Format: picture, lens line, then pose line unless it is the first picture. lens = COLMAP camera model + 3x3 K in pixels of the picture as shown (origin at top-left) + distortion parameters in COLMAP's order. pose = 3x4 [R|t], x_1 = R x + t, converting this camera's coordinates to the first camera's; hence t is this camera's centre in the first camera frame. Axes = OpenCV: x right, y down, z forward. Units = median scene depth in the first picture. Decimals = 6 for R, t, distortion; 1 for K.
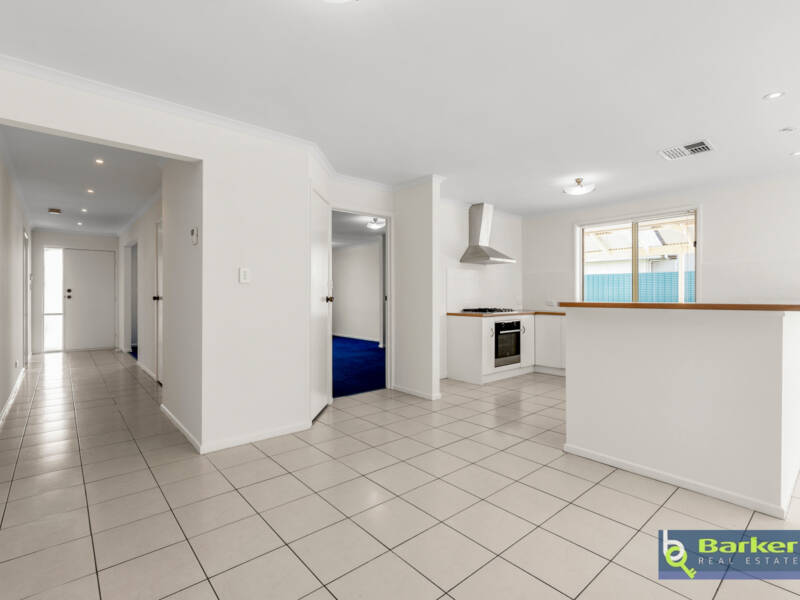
lens RADIAL K [[392.9, 0, 397.5], [0, 392.9, 298.9], [0, 0, 1]] dist [-0.001824, 0.000841]
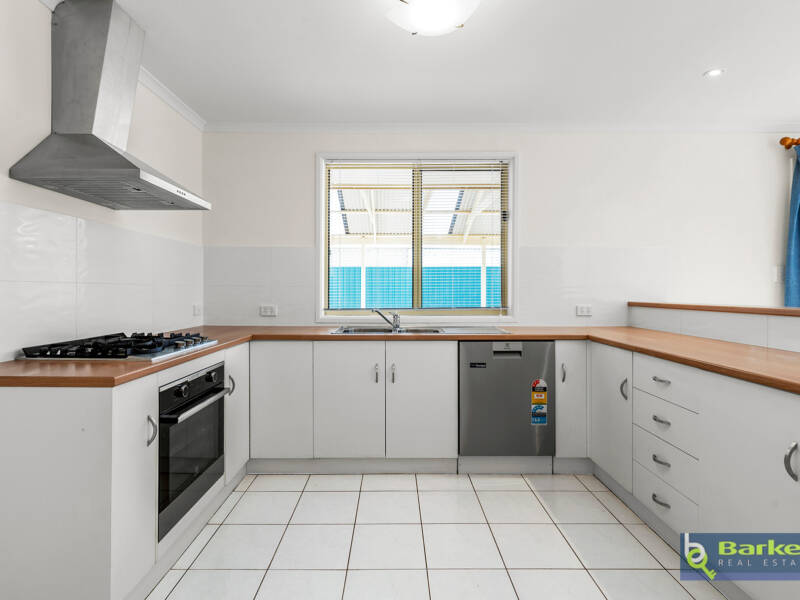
lens RADIAL K [[409.1, 0, 393.4], [0, 409.1, 294.2], [0, 0, 1]] dist [0.001160, 0.002283]
pose [[0.651929, 0.005353, 0.758261, 0.120124], [-0.008610, 0.999963, 0.000344, -0.013018], [-0.758231, -0.006753, 0.651951, 0.622518]]
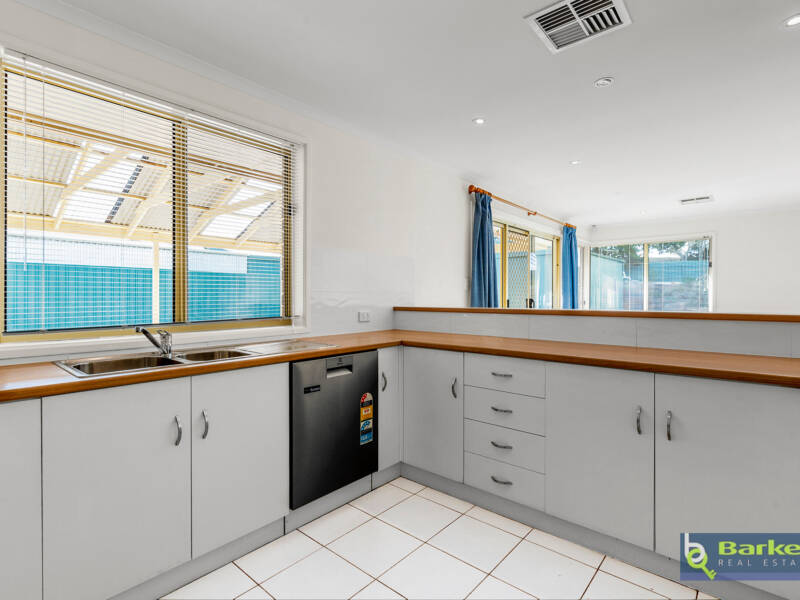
lens RADIAL K [[409.1, 0, 398.6], [0, 409.1, 298.7], [0, 0, 1]] dist [0.001160, 0.002283]
pose [[-0.134917, 0.006508, 0.990836, 0.155596], [0.002618, 0.999977, -0.006211, -0.013375], [-0.990853, 0.001756, -0.134931, 0.843683]]
